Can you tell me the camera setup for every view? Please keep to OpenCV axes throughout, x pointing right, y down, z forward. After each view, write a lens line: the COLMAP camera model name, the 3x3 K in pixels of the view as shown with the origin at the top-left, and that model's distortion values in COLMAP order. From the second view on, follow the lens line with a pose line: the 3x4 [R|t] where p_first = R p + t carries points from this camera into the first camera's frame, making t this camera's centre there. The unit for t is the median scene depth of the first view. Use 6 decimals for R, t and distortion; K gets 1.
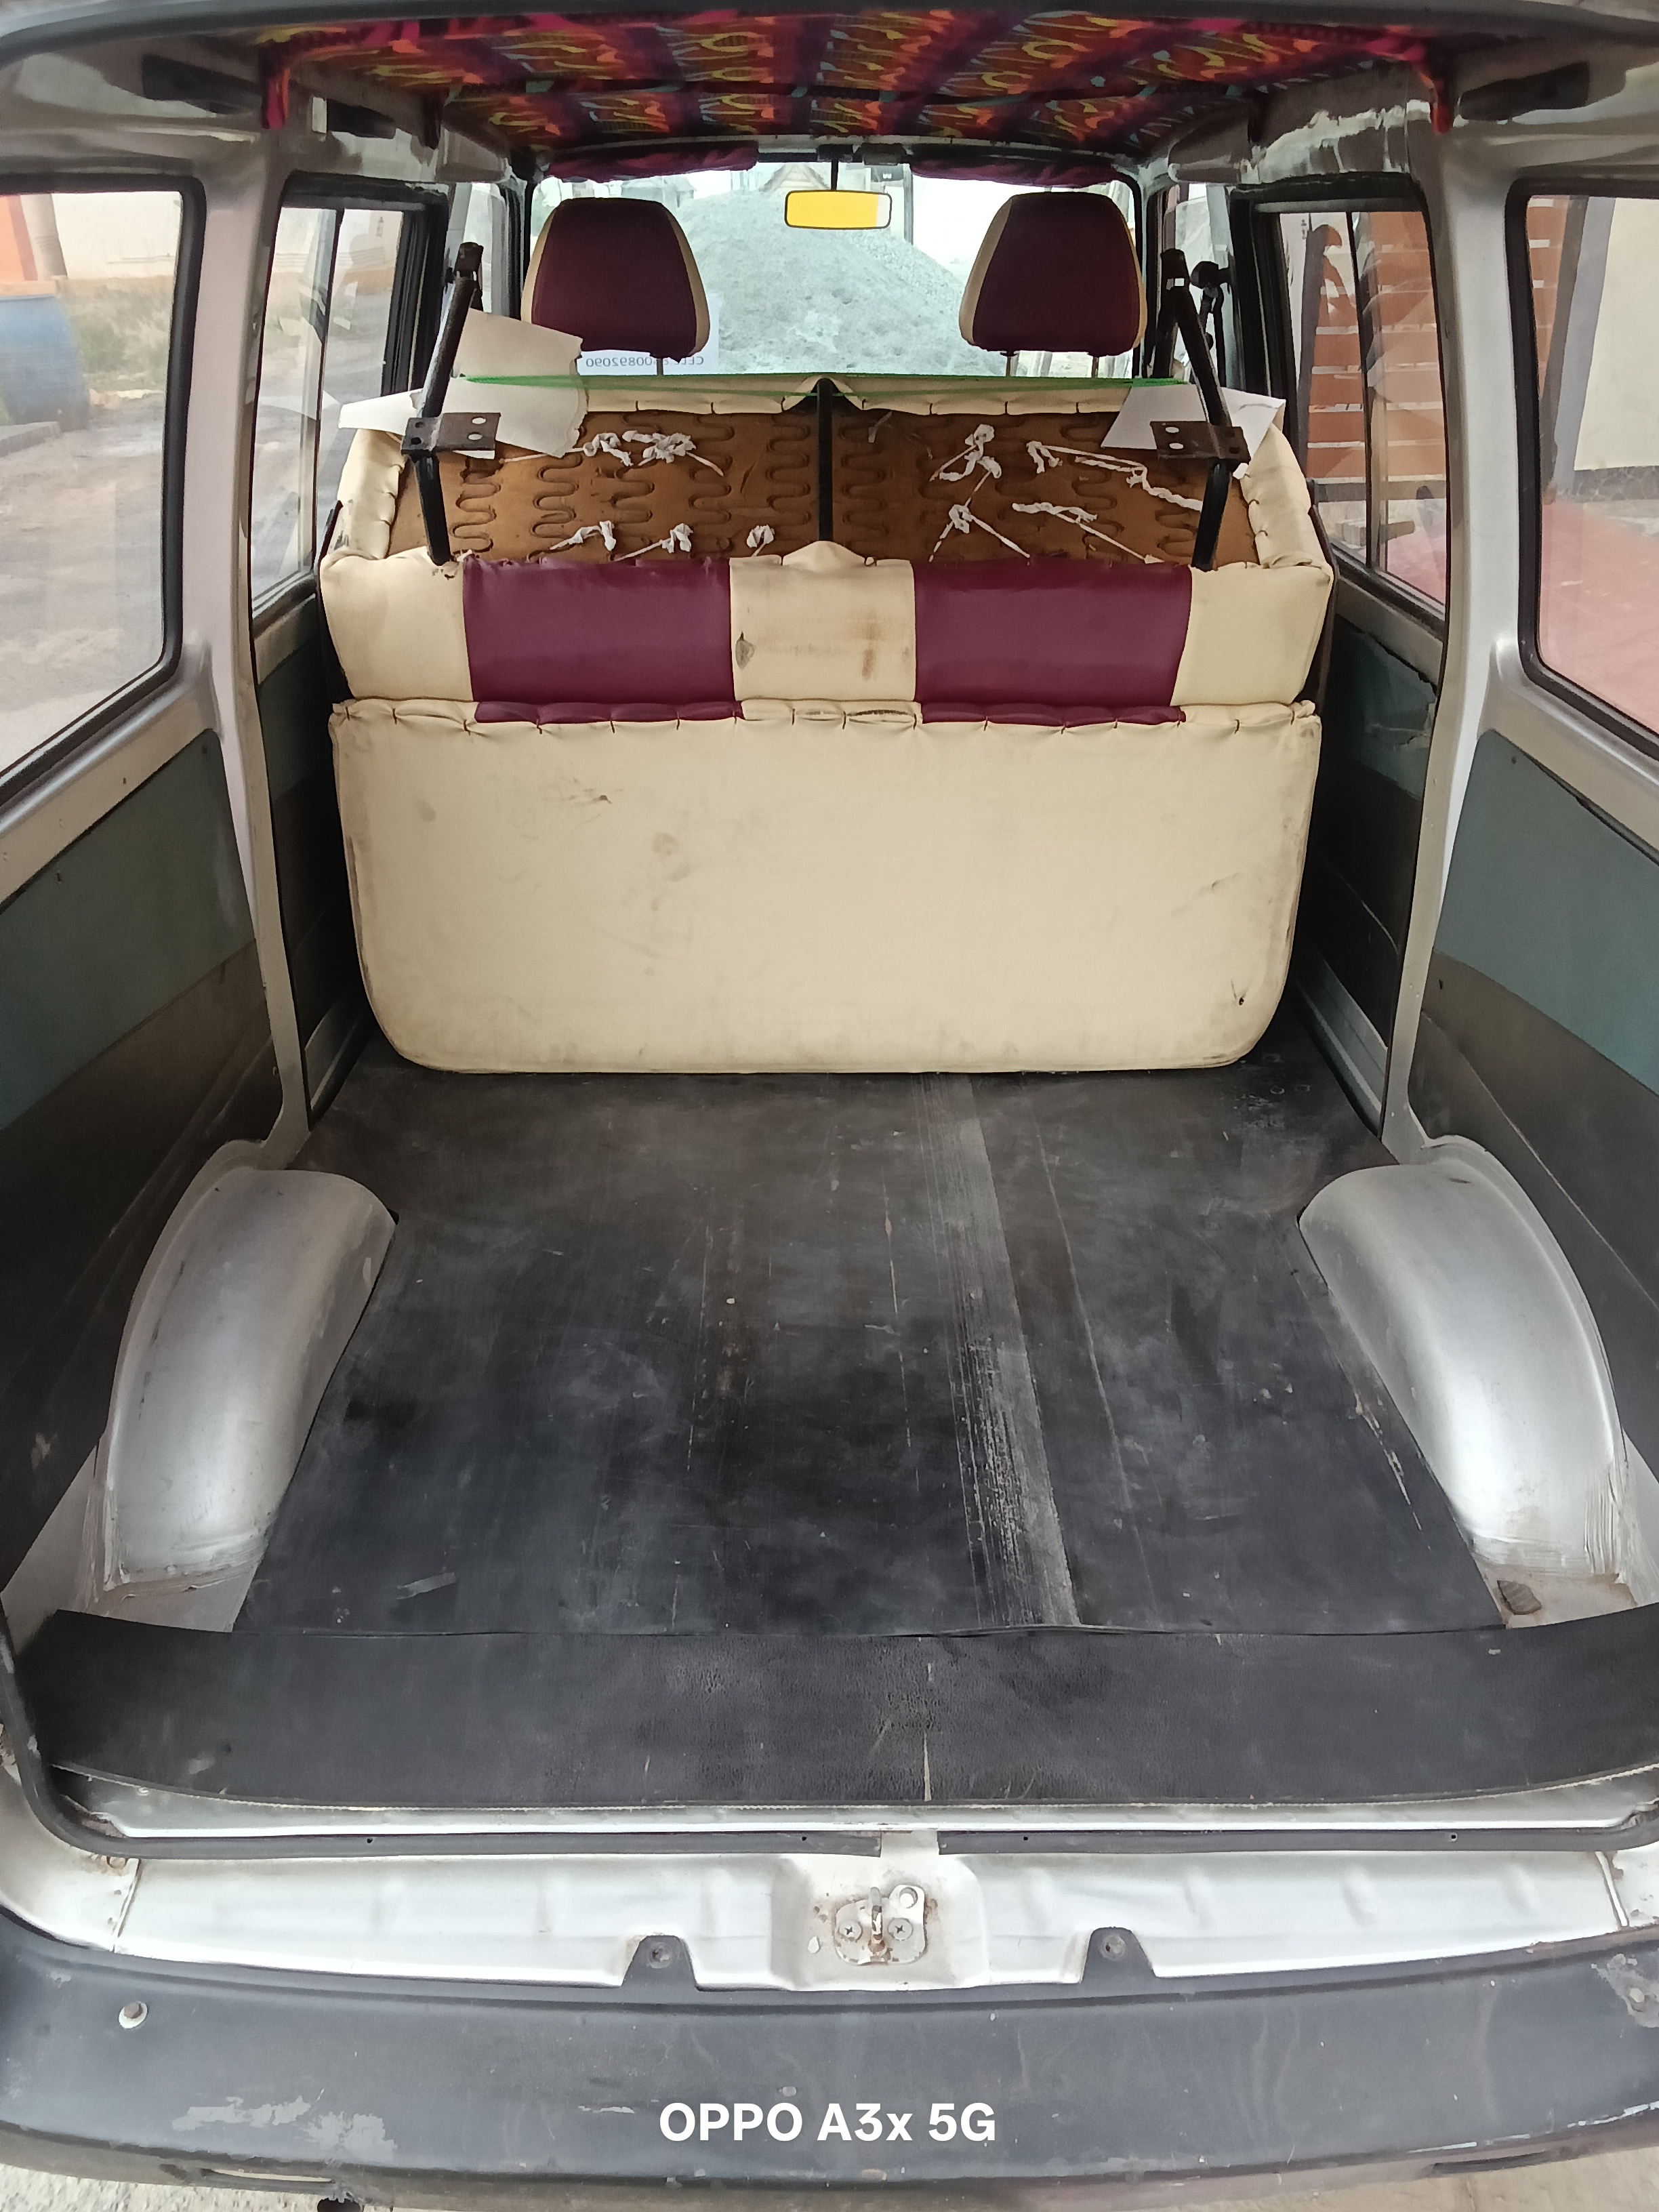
lens RADIAL K [[1681.0, 0, 829.5], [0, 1681.0, 1106.0], [0, 0, 1]] dist [0.024553, -0.007165]
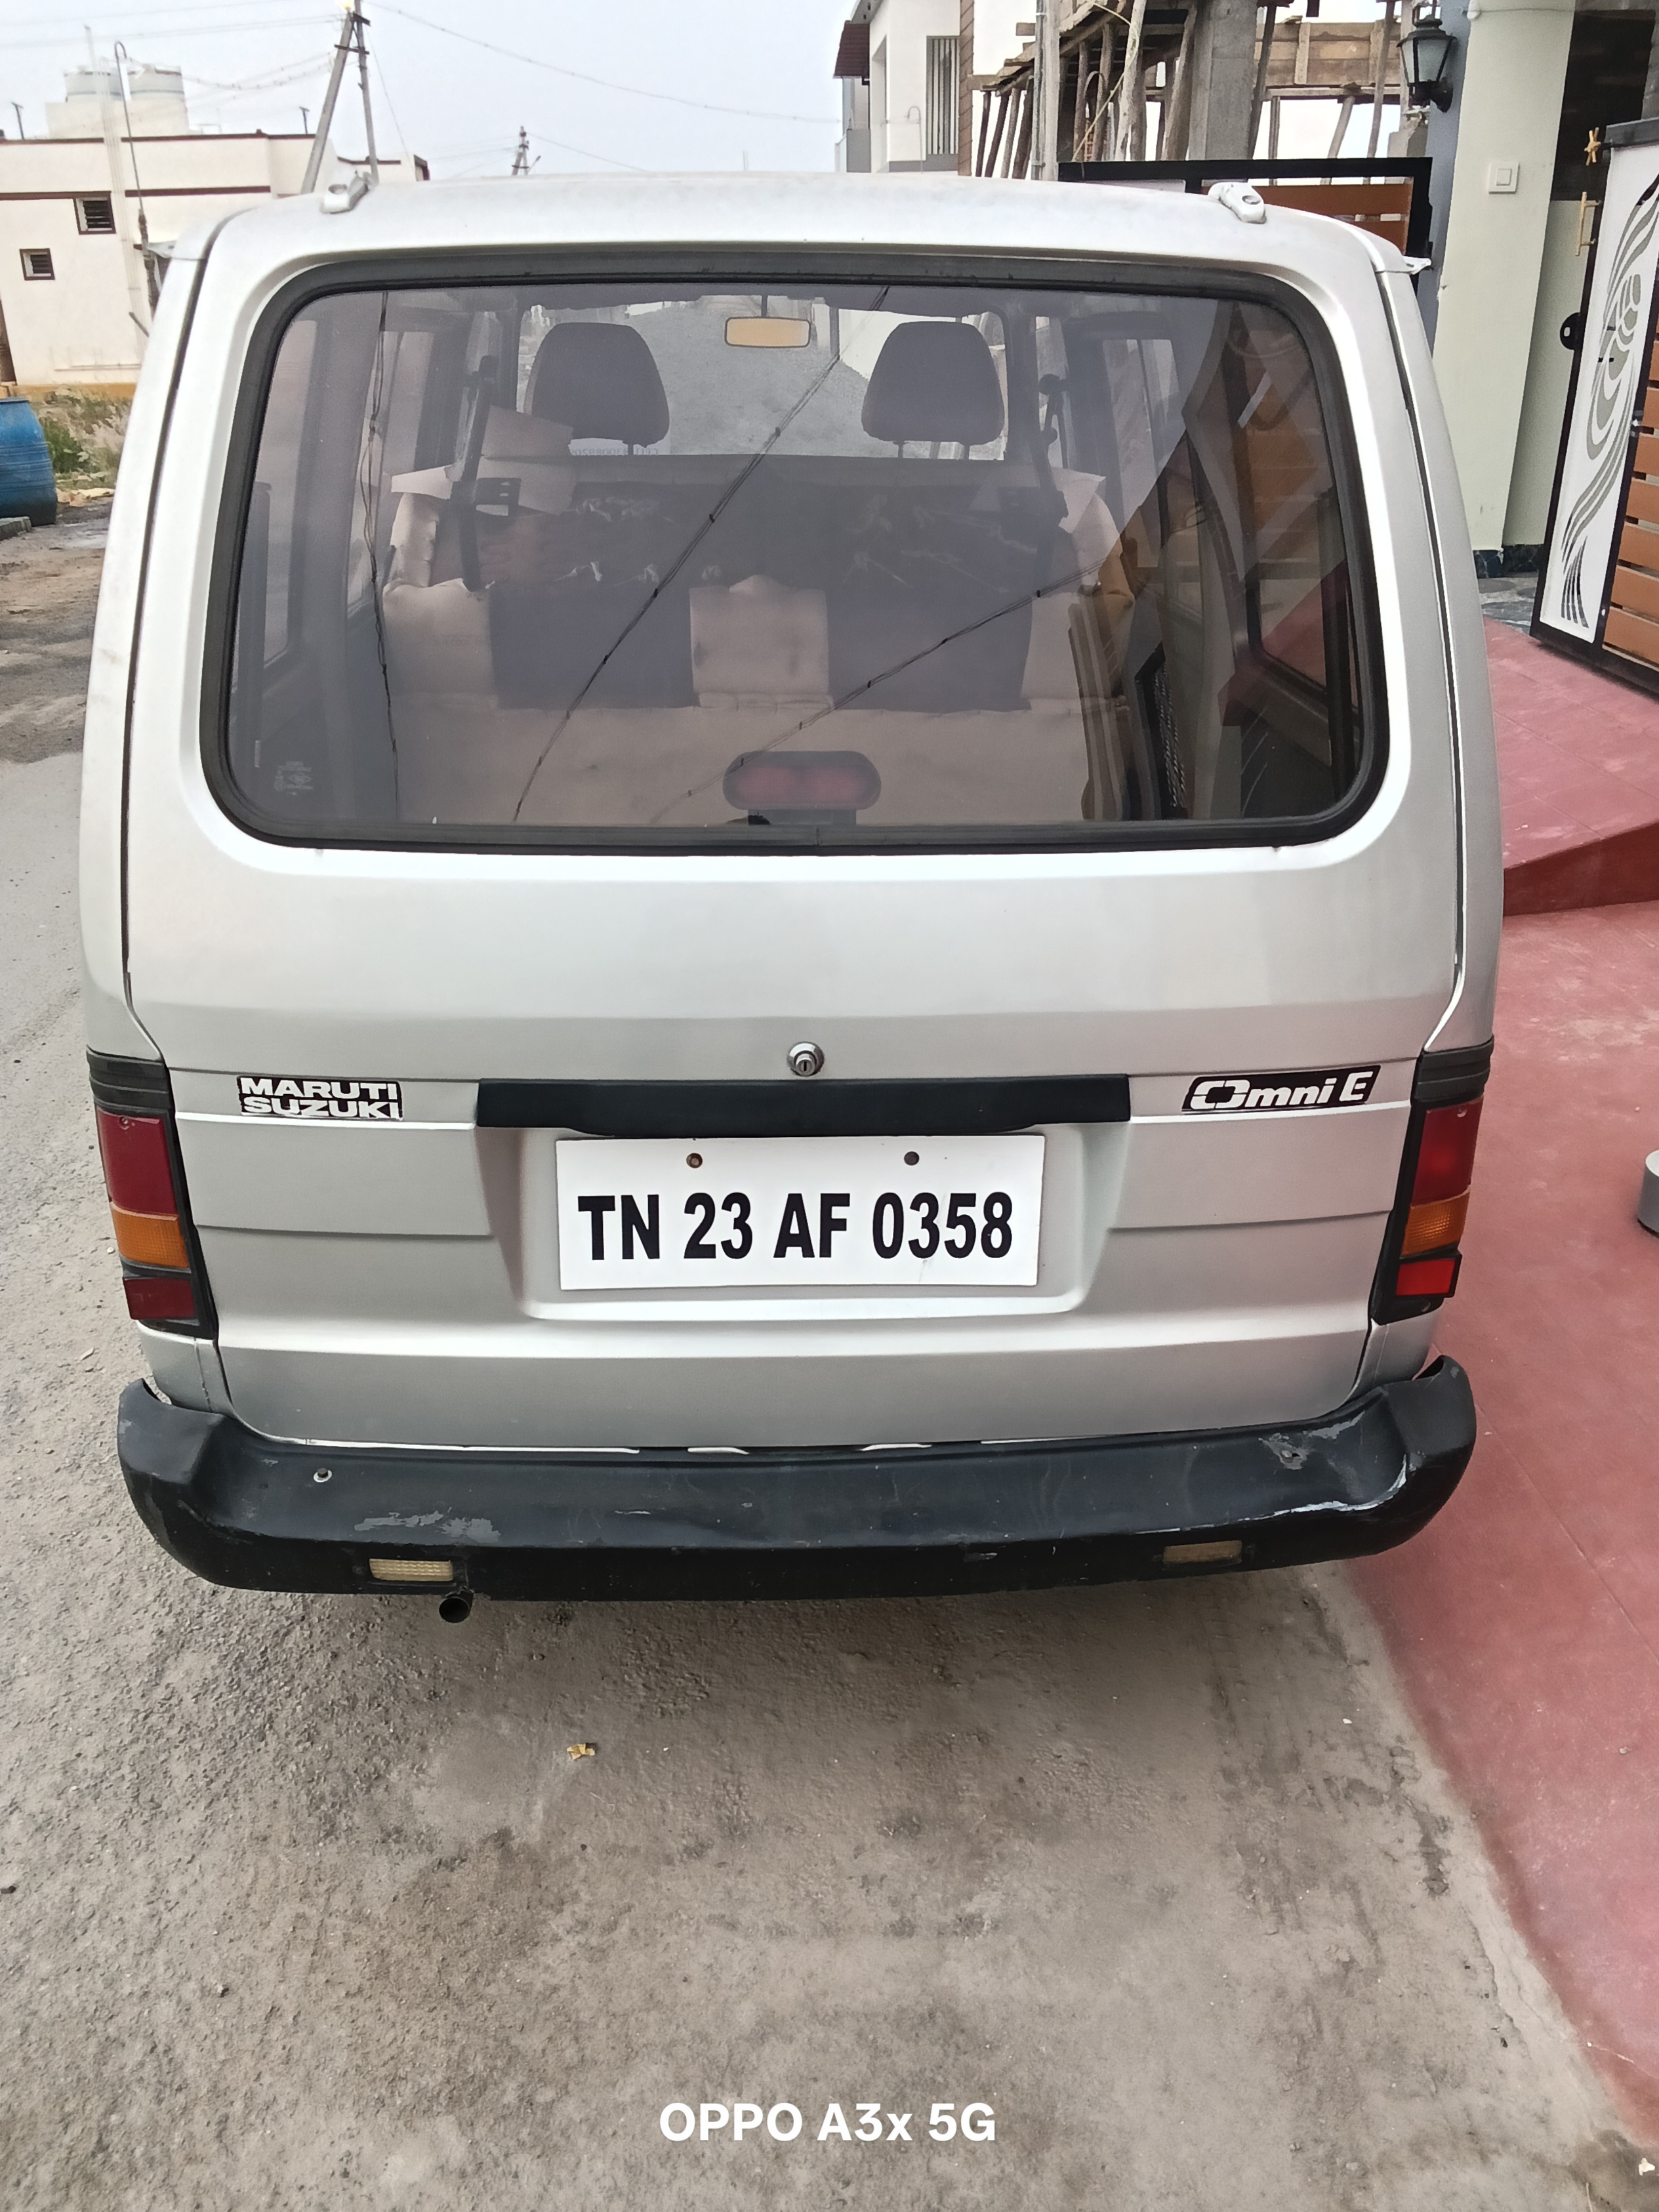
lens RADIAL K [[1682.1, 0, 824.2], [0, 1682.1, 1108.0], [0, 0, 1]] dist [0.024103, -0.007764]
pose [[0.999374, -0.009725, 0.034011, -0.001063], [0.011512, 0.998542, -0.052738, 0.156422], [-0.033448, 0.053096, 0.998029, -0.311521]]
